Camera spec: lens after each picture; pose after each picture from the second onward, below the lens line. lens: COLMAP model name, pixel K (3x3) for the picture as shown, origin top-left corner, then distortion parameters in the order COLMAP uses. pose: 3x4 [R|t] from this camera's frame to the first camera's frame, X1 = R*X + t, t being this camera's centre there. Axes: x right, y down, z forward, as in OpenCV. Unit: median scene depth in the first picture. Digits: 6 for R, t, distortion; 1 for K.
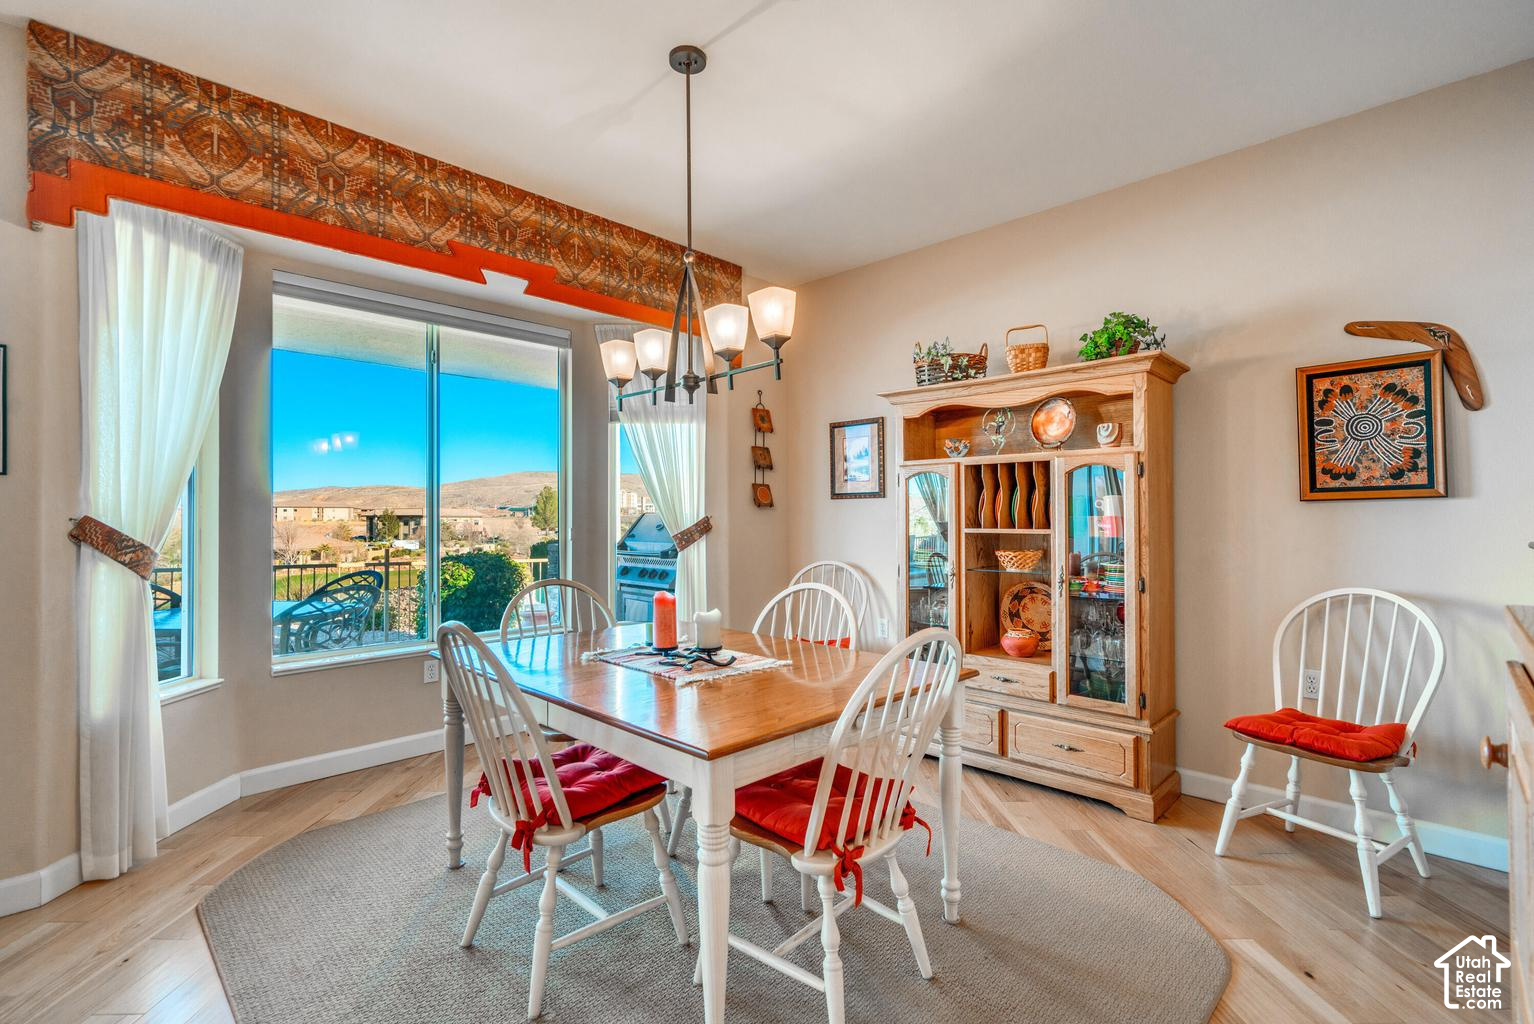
lens RADIAL K [[694.3, 0, 757.9], [0, 694.3, 516.2], [0, 0, 1]] dist [-0.003628, 0.001536]
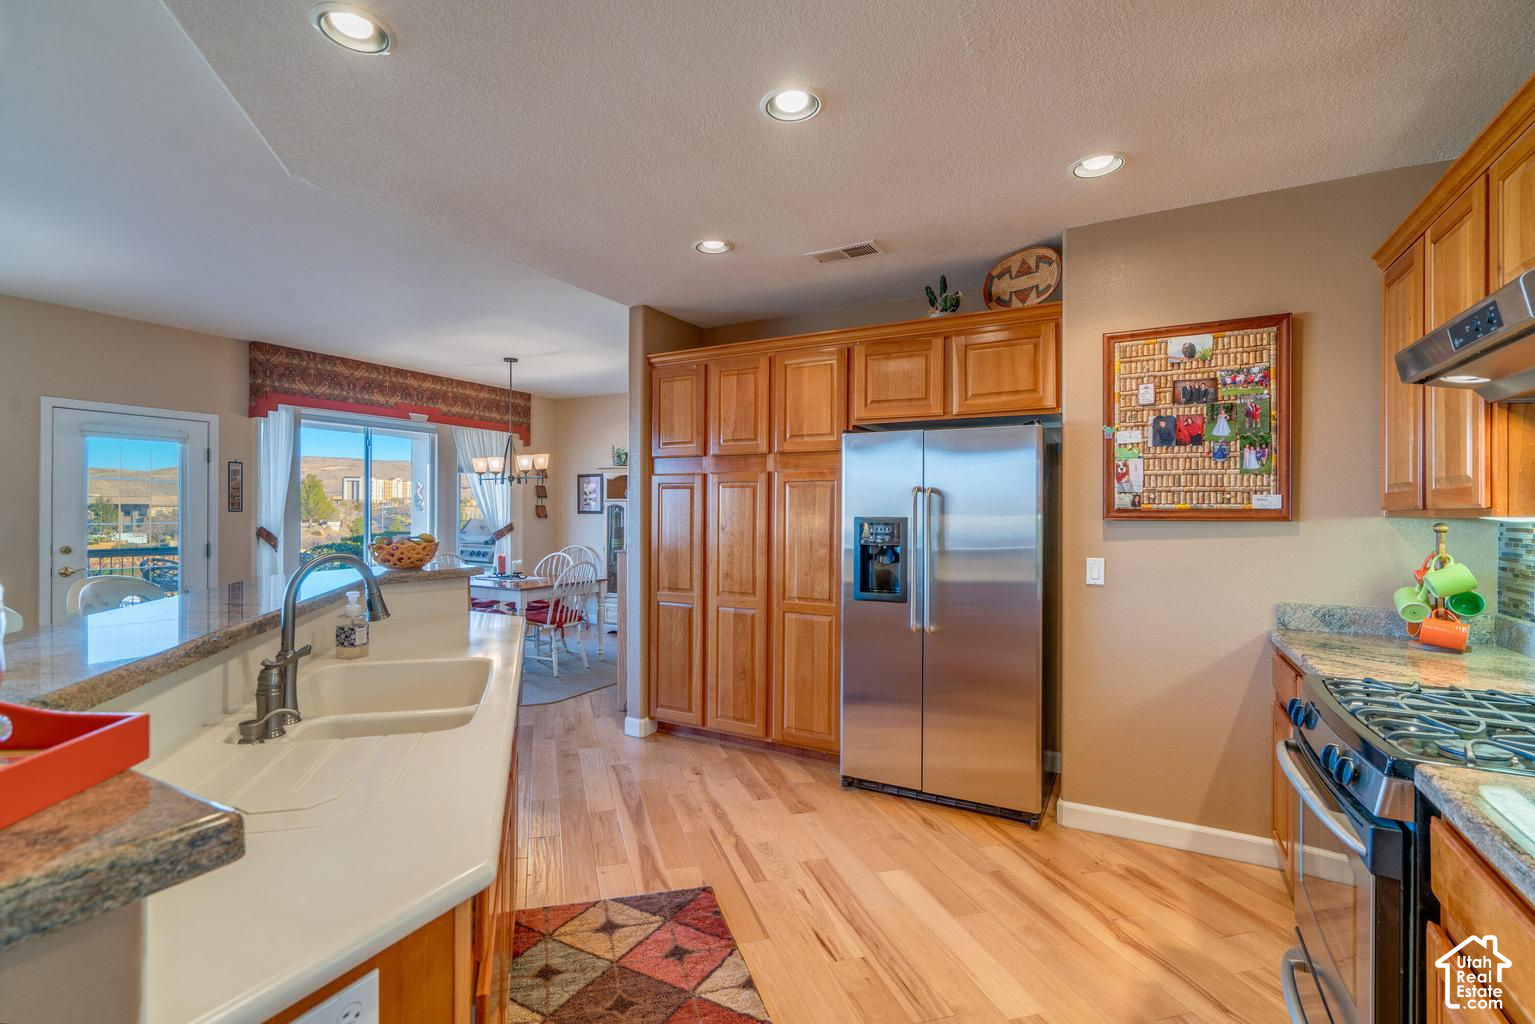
lens RADIAL K [[705.8, 0, 730.0], [0, 705.8, 508.4], [0, 0, 1]] dist [0.000502, 0.000157]
pose [[0.968434, 0.009059, 0.249105, 0.041023], [-0.009006, 0.999959, -0.001354, -0.065256], [-0.249107, -0.000933, 0.968475, -1.624619]]
